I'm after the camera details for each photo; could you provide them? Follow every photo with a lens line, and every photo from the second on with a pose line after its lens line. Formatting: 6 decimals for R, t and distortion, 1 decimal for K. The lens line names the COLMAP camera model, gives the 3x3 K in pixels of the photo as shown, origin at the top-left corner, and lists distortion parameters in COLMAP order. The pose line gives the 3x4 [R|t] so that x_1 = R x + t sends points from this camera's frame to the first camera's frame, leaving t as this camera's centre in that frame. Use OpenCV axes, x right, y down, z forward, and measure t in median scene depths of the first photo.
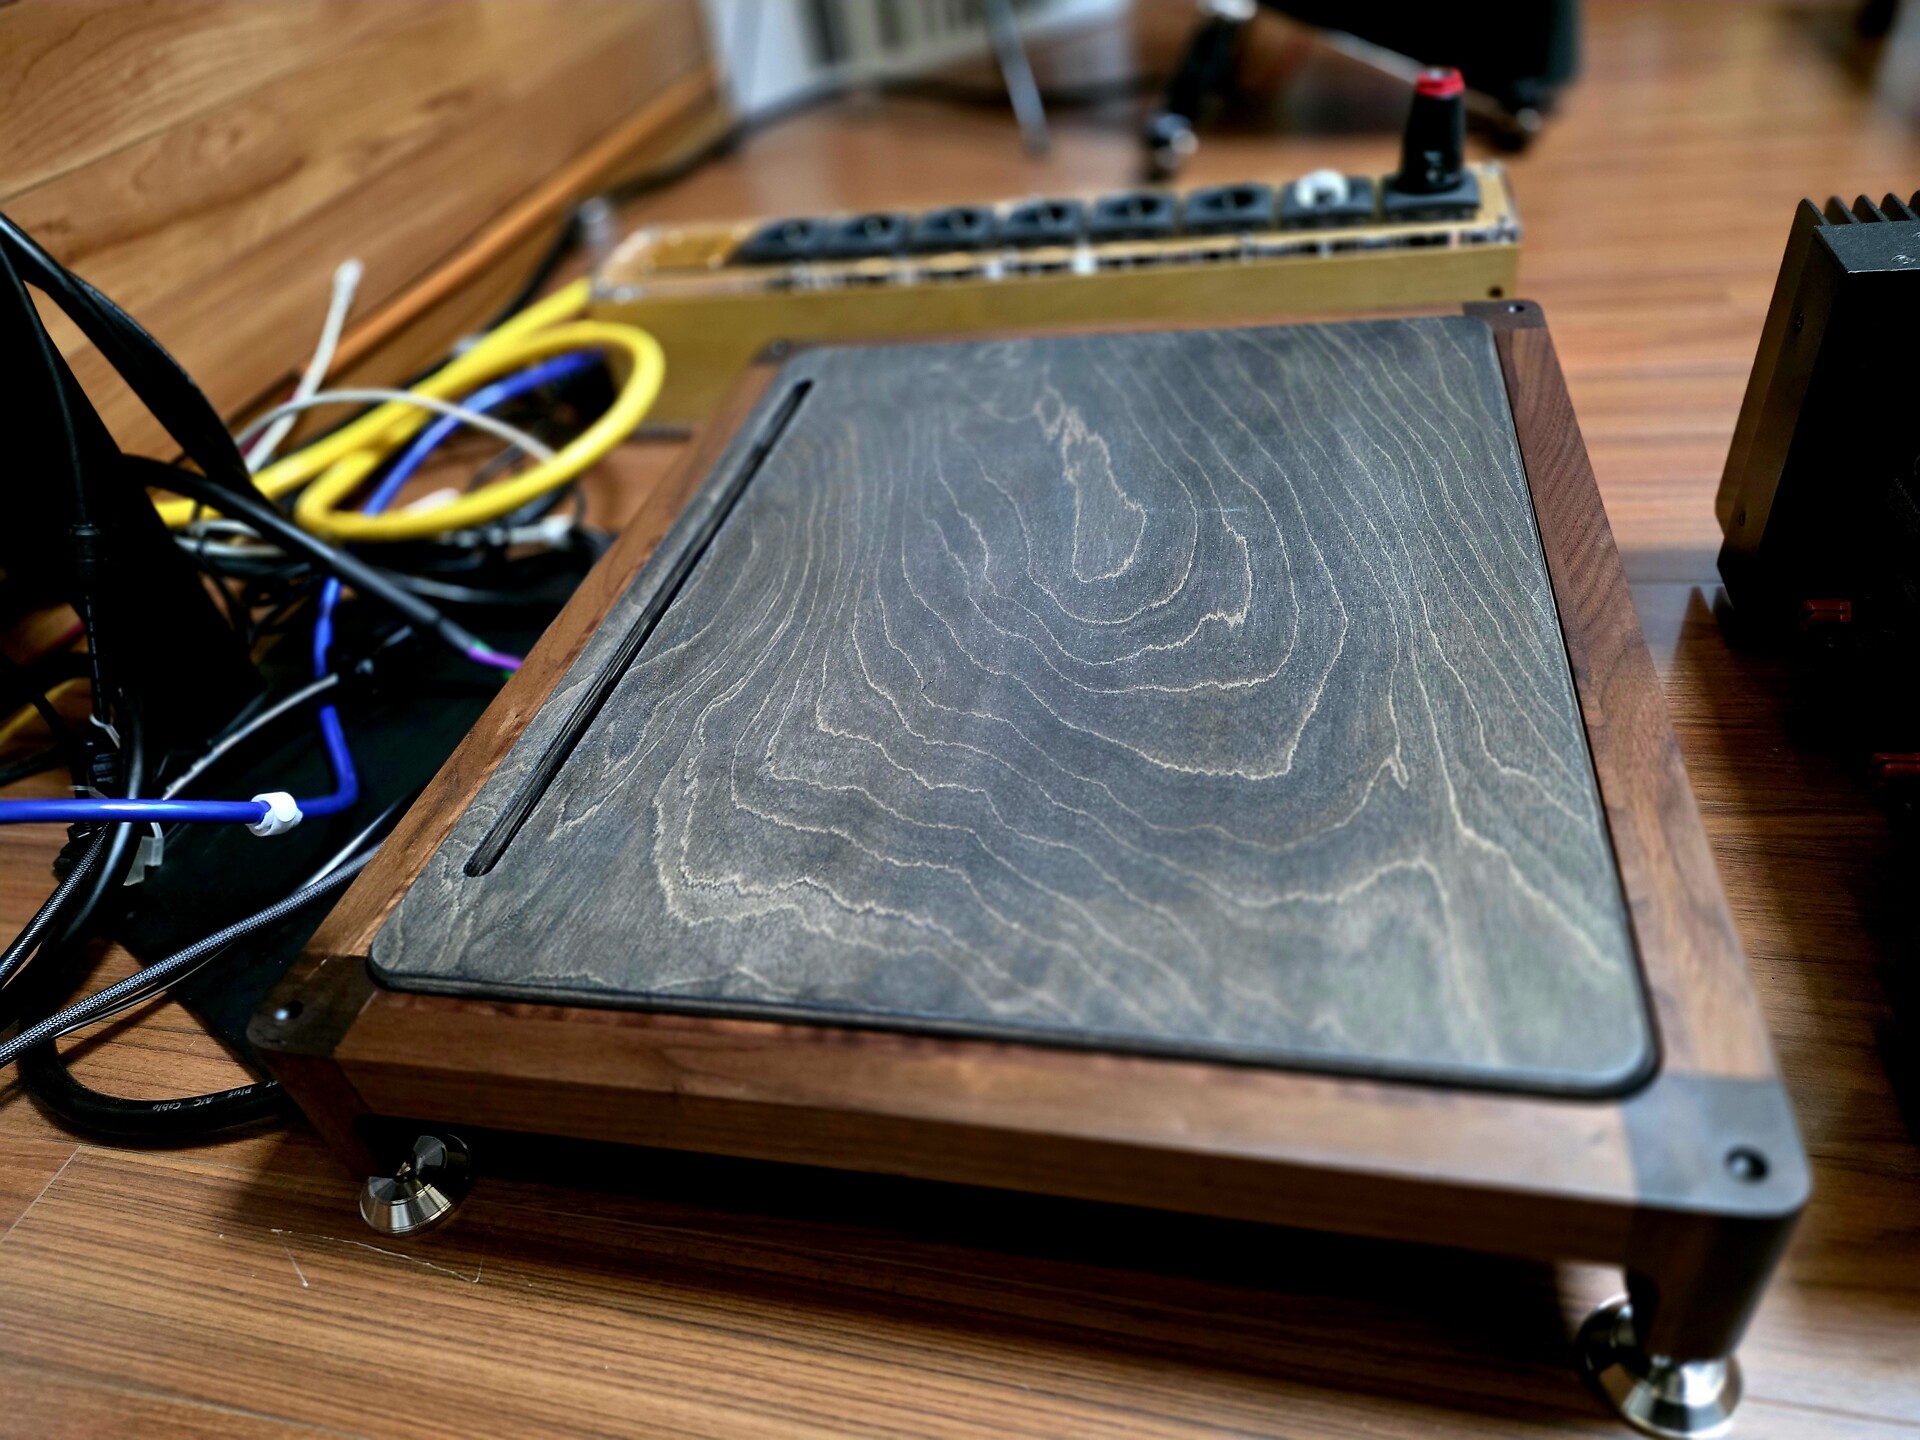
lens RADIAL K [[1240.3, 0, 960.0], [0, 1240.3, 720.0], [0, 0, 1]] dist [-0.003320, -0.002674]
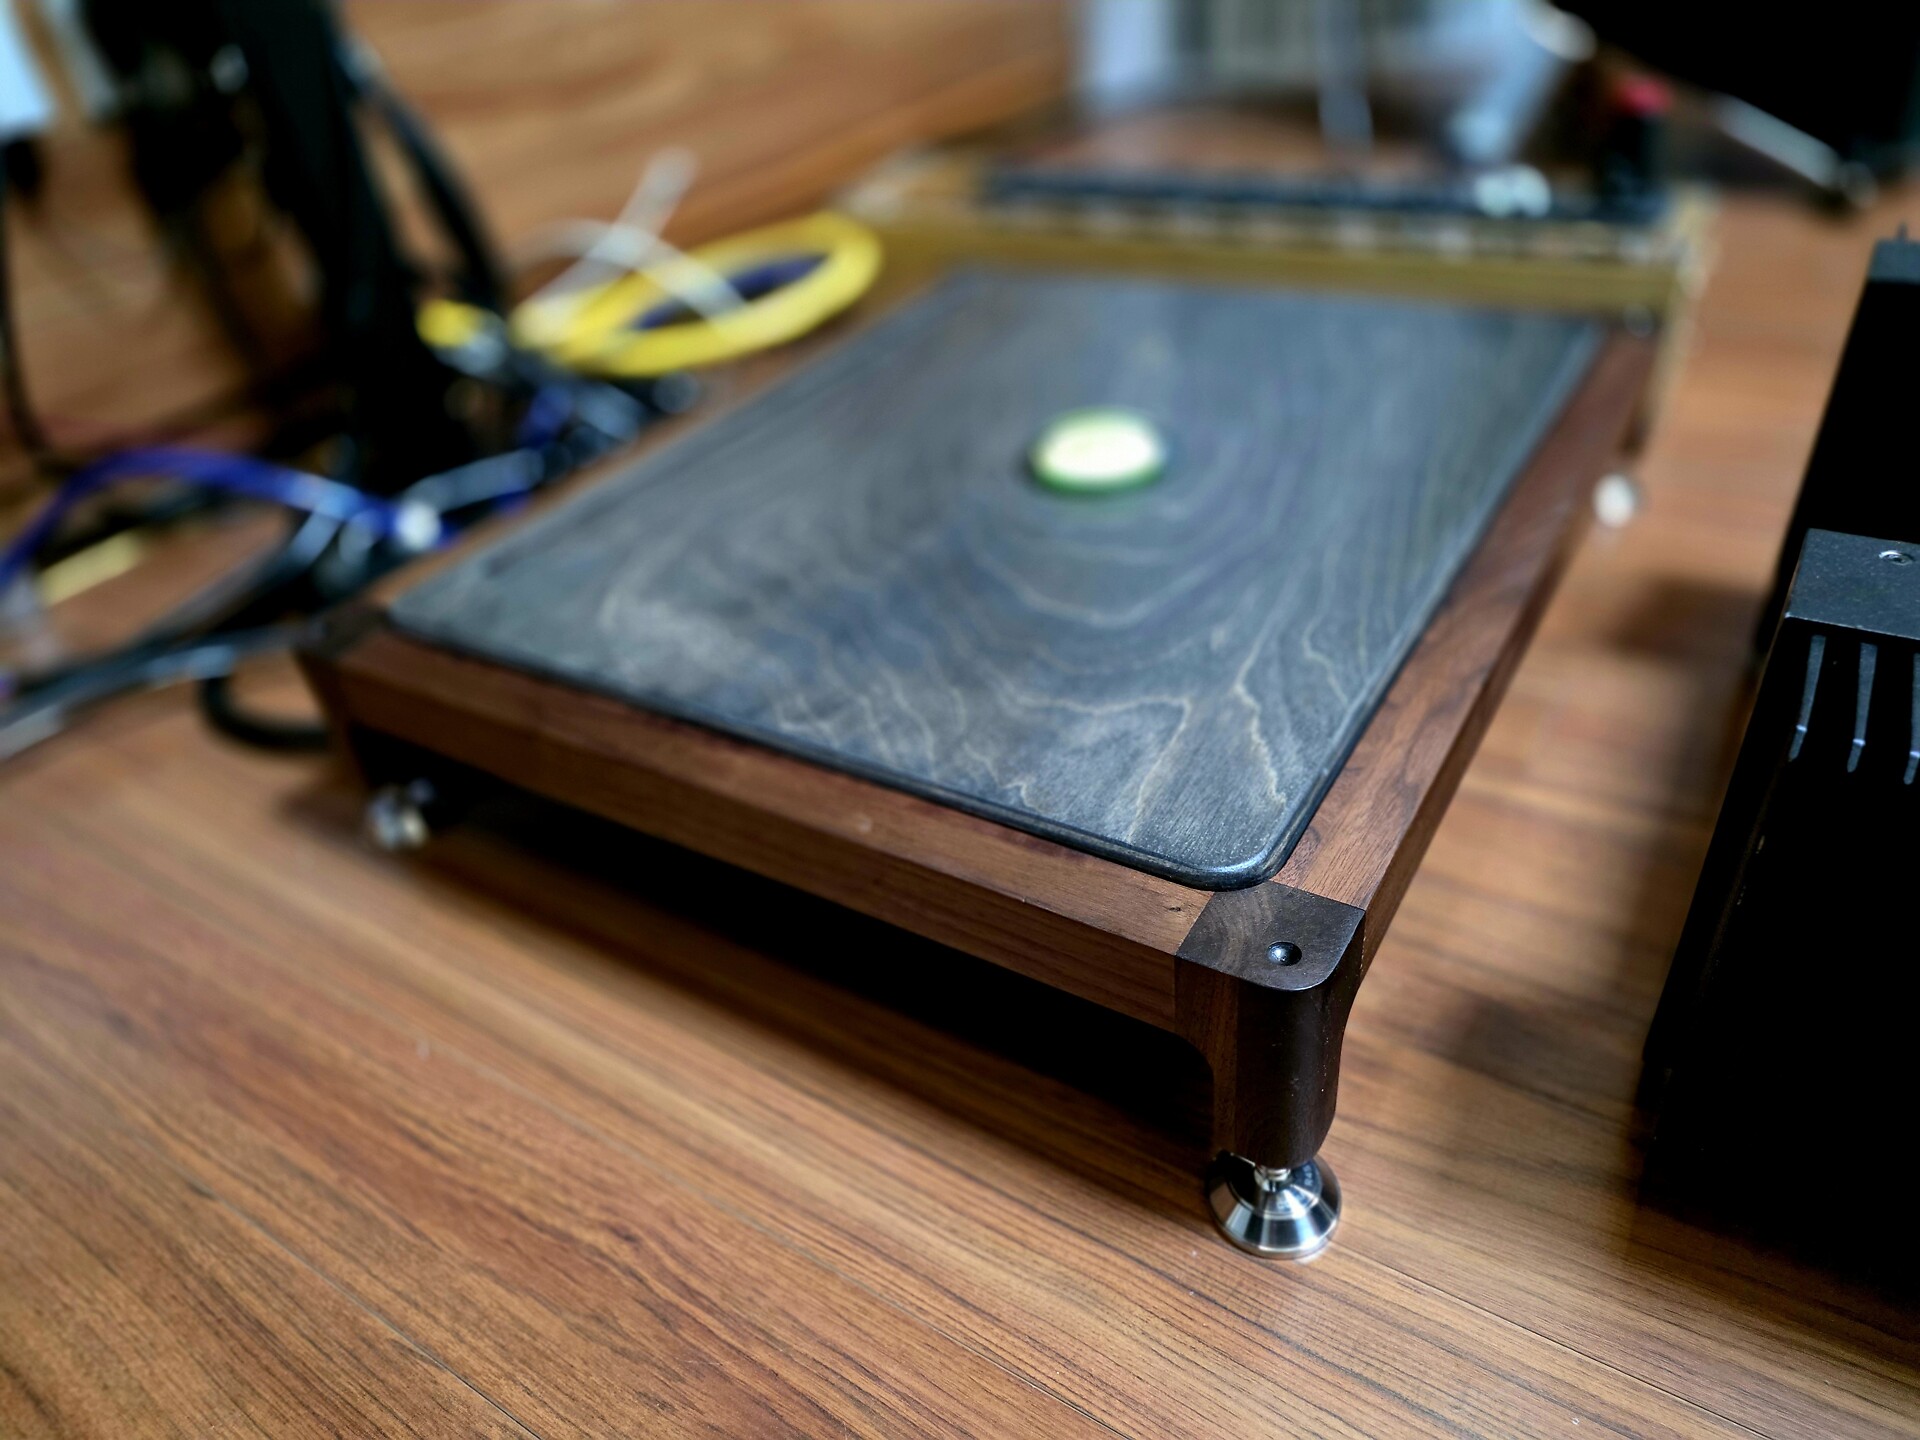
lens RADIAL K [[1268.7, 0, 960.0], [0, 1268.7, 720.0], [0, 0, 1]] dist [0.021160, -0.002535]
pose [[0.941331, 0.228160, -0.248674, 0.454896], [-0.233345, 0.972354, 0.008838, 0.162265], [0.243816, 0.049707, 0.968547, -0.138076]]
